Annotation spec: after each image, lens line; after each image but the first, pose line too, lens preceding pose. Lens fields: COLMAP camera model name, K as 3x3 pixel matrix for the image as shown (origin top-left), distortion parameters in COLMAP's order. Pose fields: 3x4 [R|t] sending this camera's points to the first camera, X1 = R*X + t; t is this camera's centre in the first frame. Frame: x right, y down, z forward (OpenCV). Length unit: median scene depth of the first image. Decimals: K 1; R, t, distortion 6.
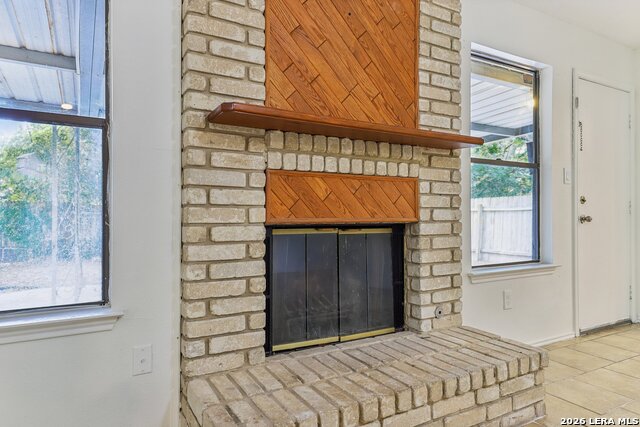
lens RADIAL K [[403.3, 0, 320.3], [0, 403.3, 211.7], [0, 0, 1]] dist [0.039499, 0.003378]
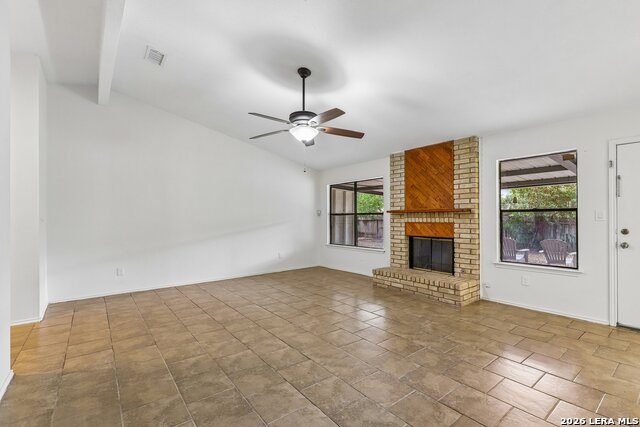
lens RADIAL K [[290.2, 0, 325.1], [0, 290.2, 216.5], [0, 0, 1]] dist [0.015661, -0.002834]
pose [[0.160863, -0.004412, -0.986967, 2.295636], [0.013602, 0.999905, -0.002253, -0.143797], [0.986883, -0.013062, 0.160908, -0.248142]]
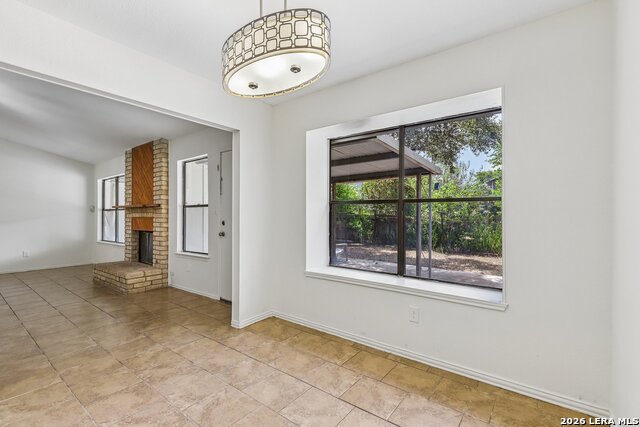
lens RADIAL K [[290.2, 0, 320.3], [0, 290.2, 215.5], [0, 0, 1]] dist [0.015661, -0.002834]
pose [[0.396362, -0.004983, -0.918081, 3.010594], [0.006788, 0.999974, -0.002497, -0.085692], [0.918069, -0.005243, 0.396386, 1.402512]]
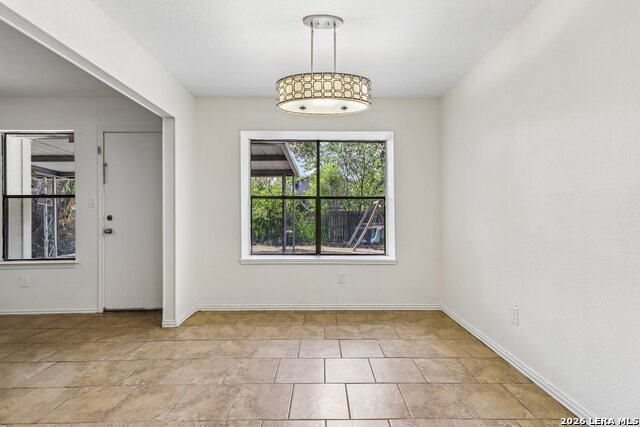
lens RADIAL K [[298.8, 0, 323.2], [0, 298.8, 213.0], [0, 0, 1]] dist [0.012277, -0.000349]
pose [[0.874562, -0.007746, -0.484852, 2.820442], [0.011246, 0.999927, 0.004309, -0.066021], [0.484784, -0.009221, 0.874585, 0.706244]]
